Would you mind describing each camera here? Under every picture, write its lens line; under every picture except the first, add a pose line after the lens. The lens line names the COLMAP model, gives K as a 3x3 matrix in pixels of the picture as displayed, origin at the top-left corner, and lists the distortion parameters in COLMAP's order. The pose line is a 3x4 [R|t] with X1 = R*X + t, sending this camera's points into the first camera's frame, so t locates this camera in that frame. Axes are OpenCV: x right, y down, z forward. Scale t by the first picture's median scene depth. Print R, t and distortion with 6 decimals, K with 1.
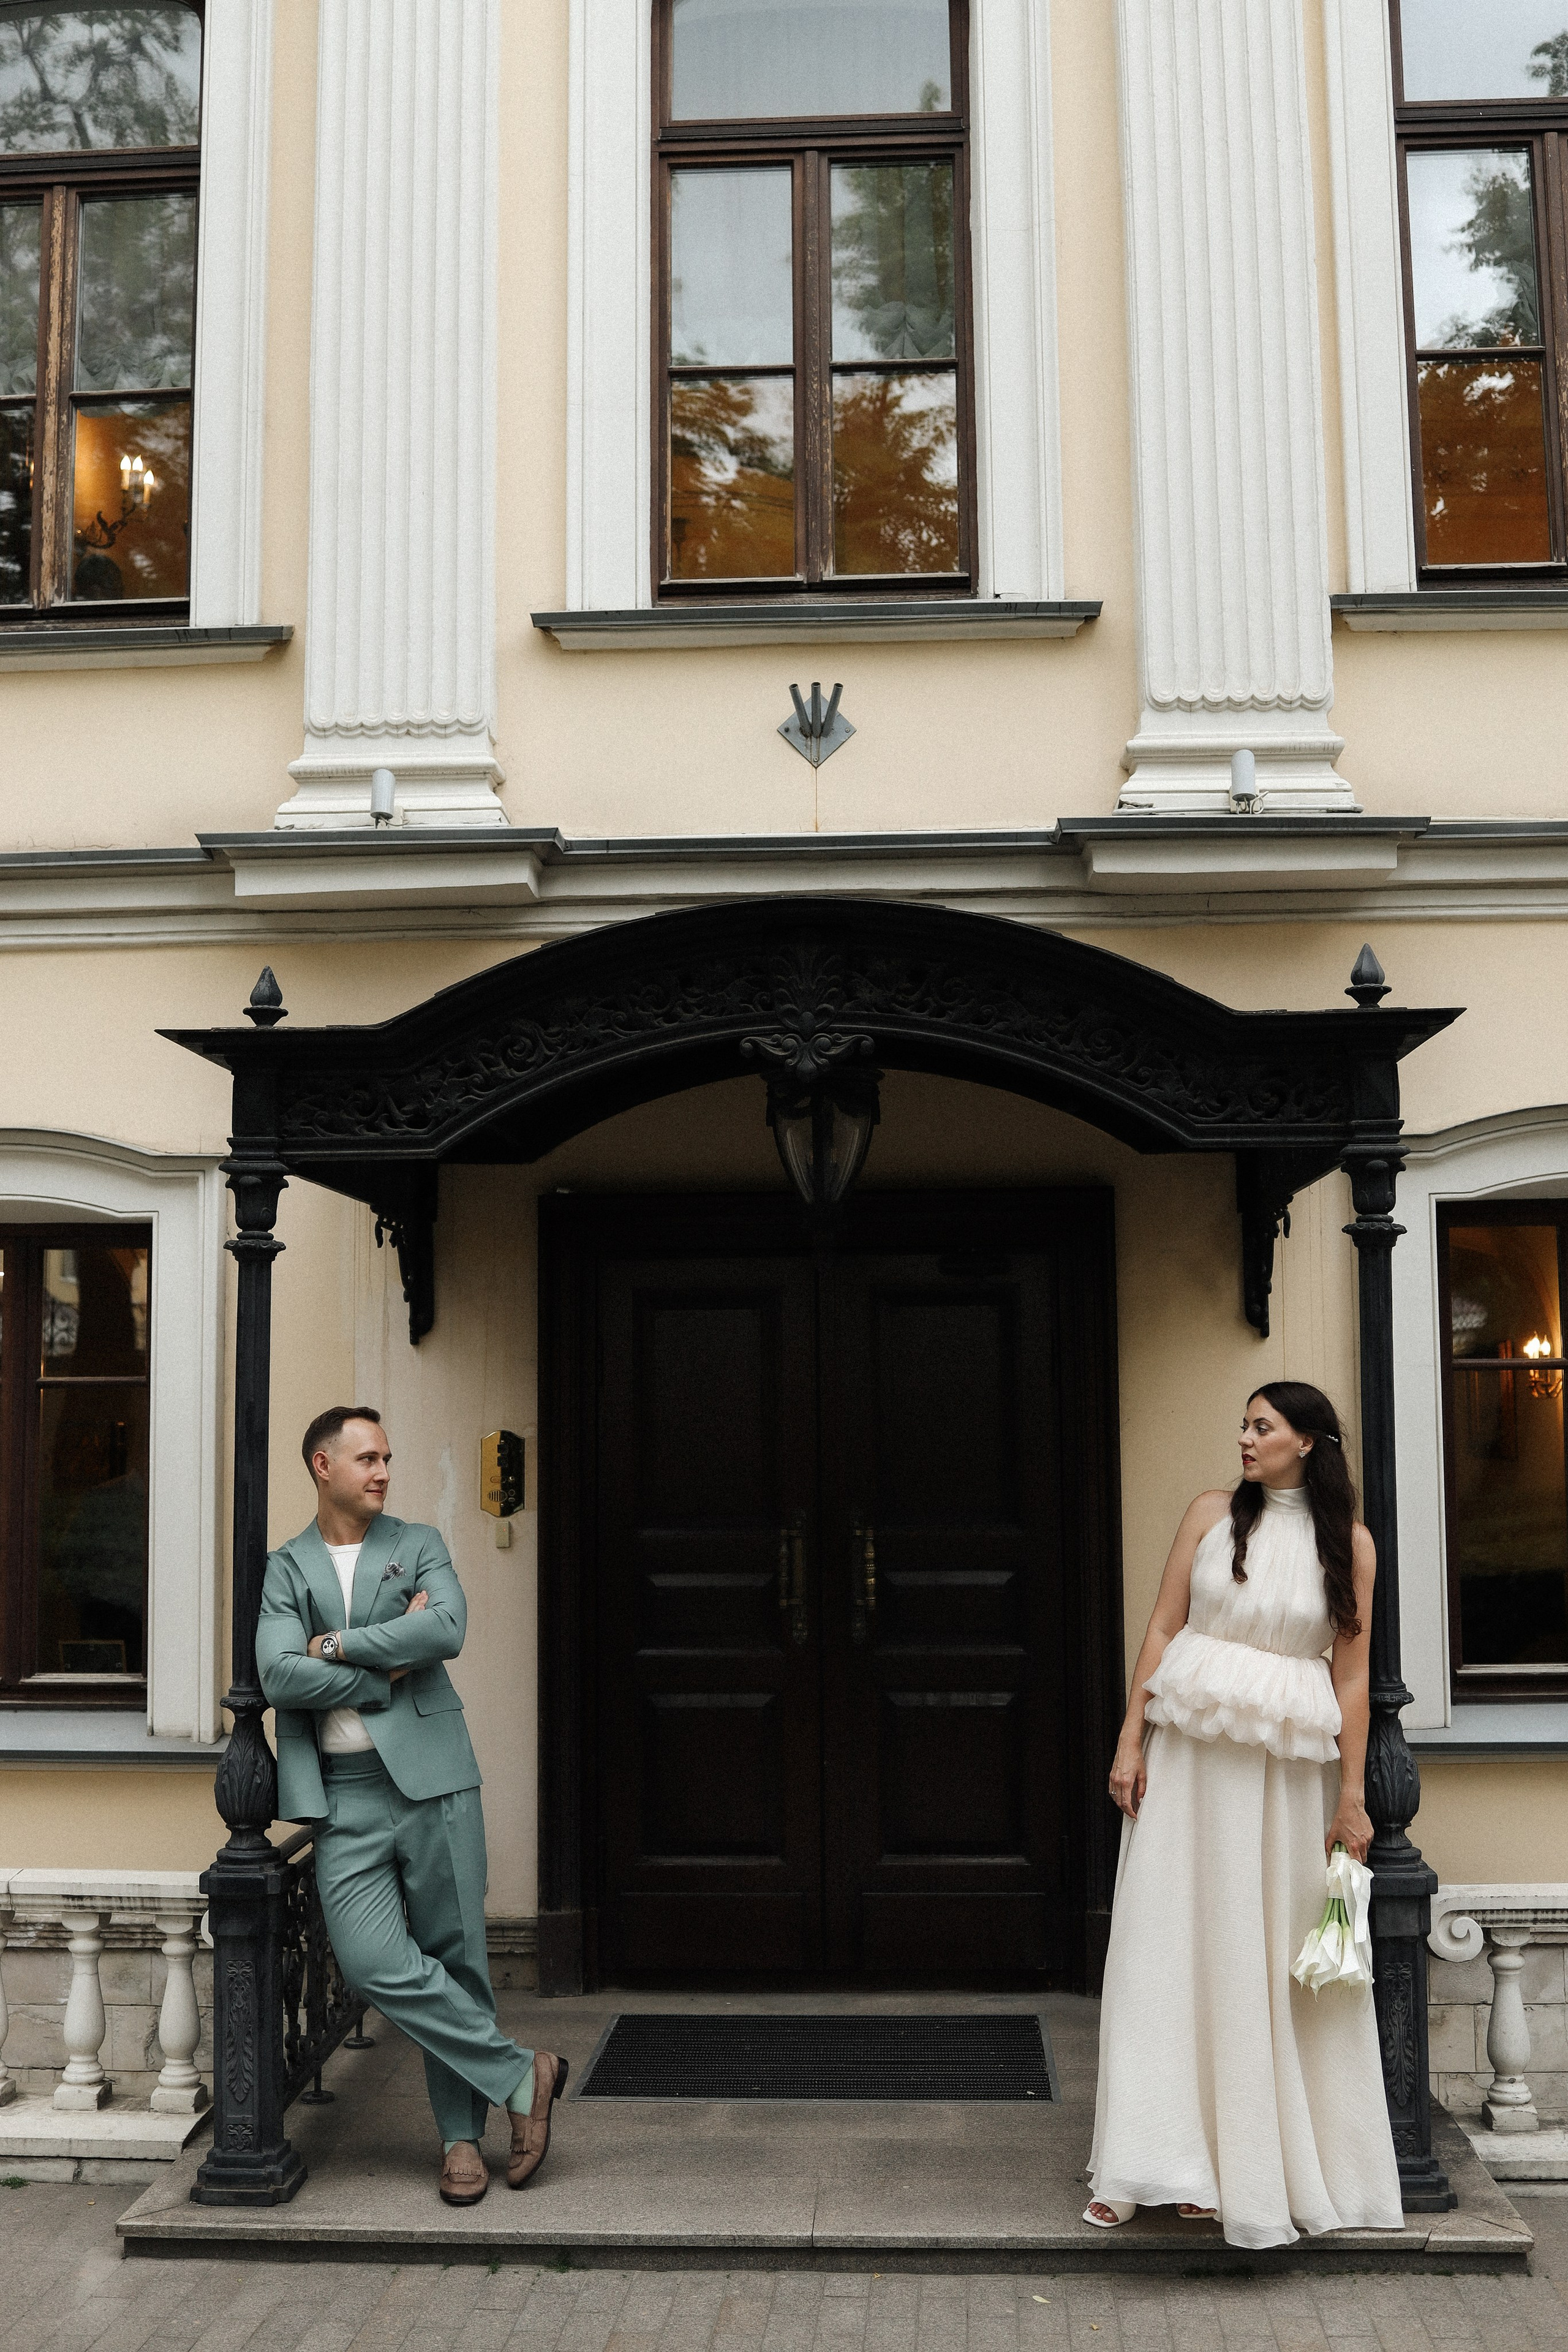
lens RADIAL K [[2458.4, 0, 778.6], [0, 2458.4, 1210.6], [0, 0, 1]] dist [-0.075899, 0.046461]
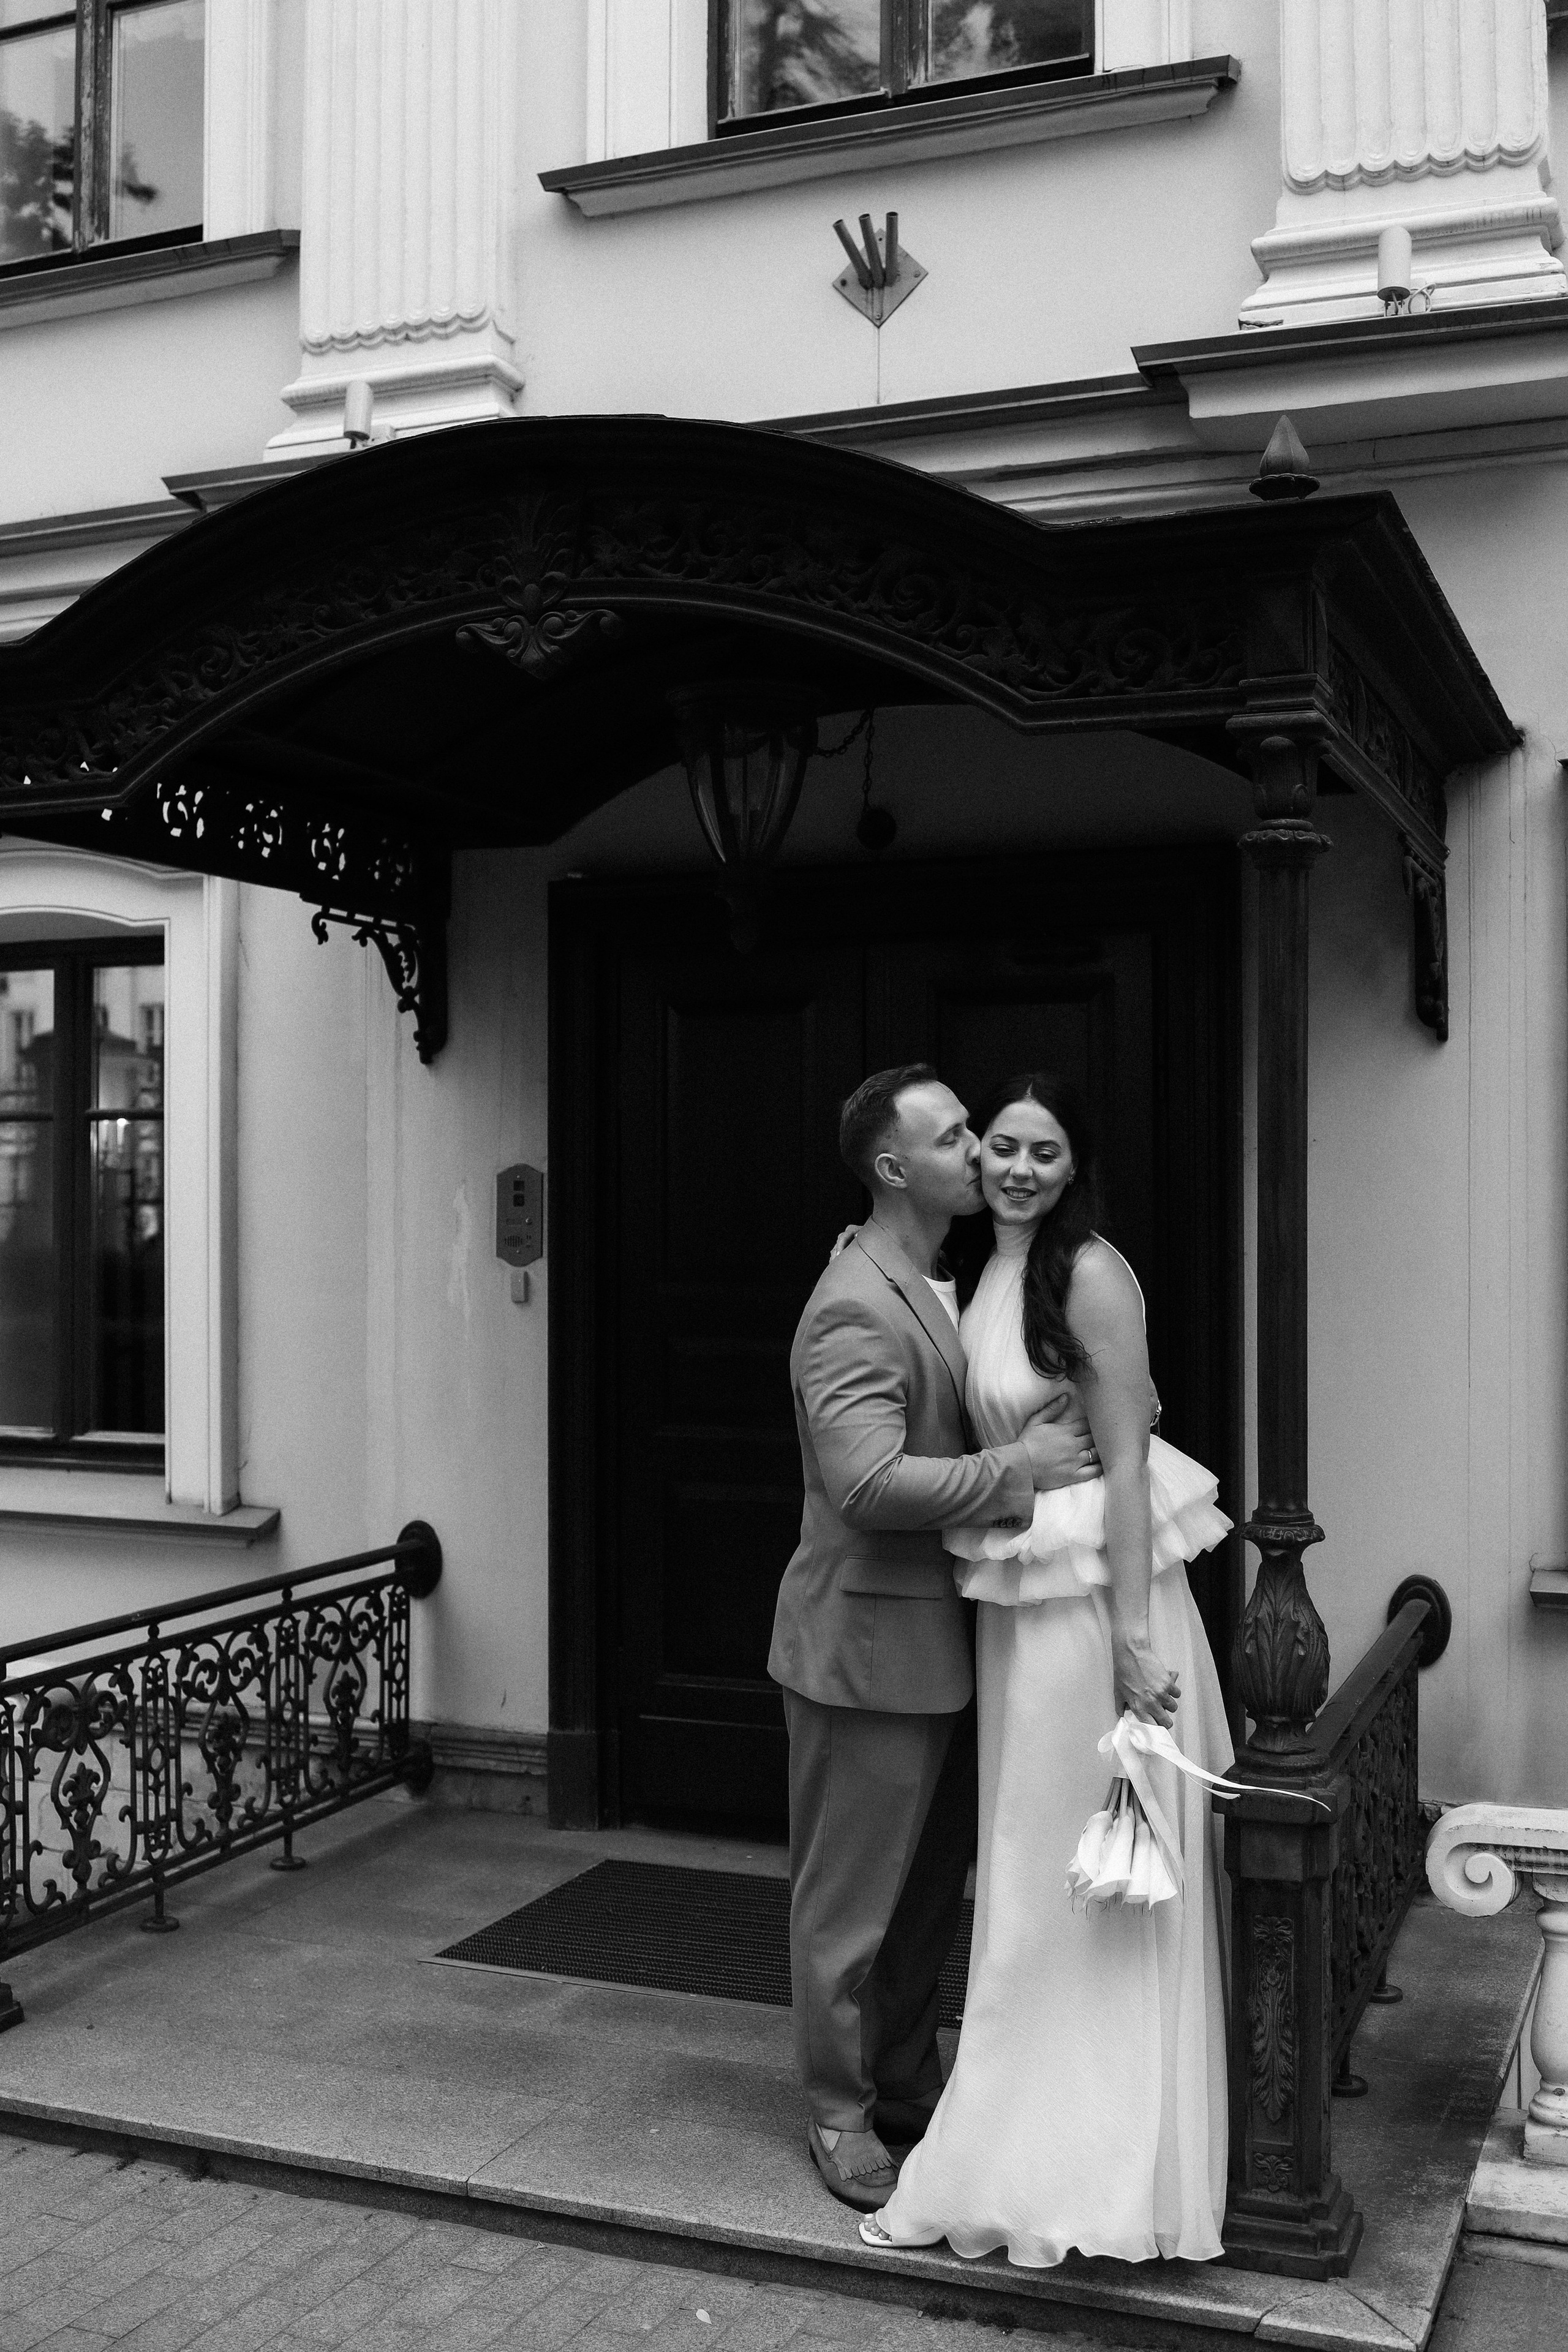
lens RADIAL K [[2458.4, 0, 778.6], [0, 2458.4, 1210.6], [0, 0, 1]] dist [-0.075899, 0.046461]
pose [[0.941789, 0.009106, -0.336080, 0.322160], [0.019720, 0.996416, 0.082258, 0.047692], [0.335625, -0.084097, 0.938234, 0.298809]]
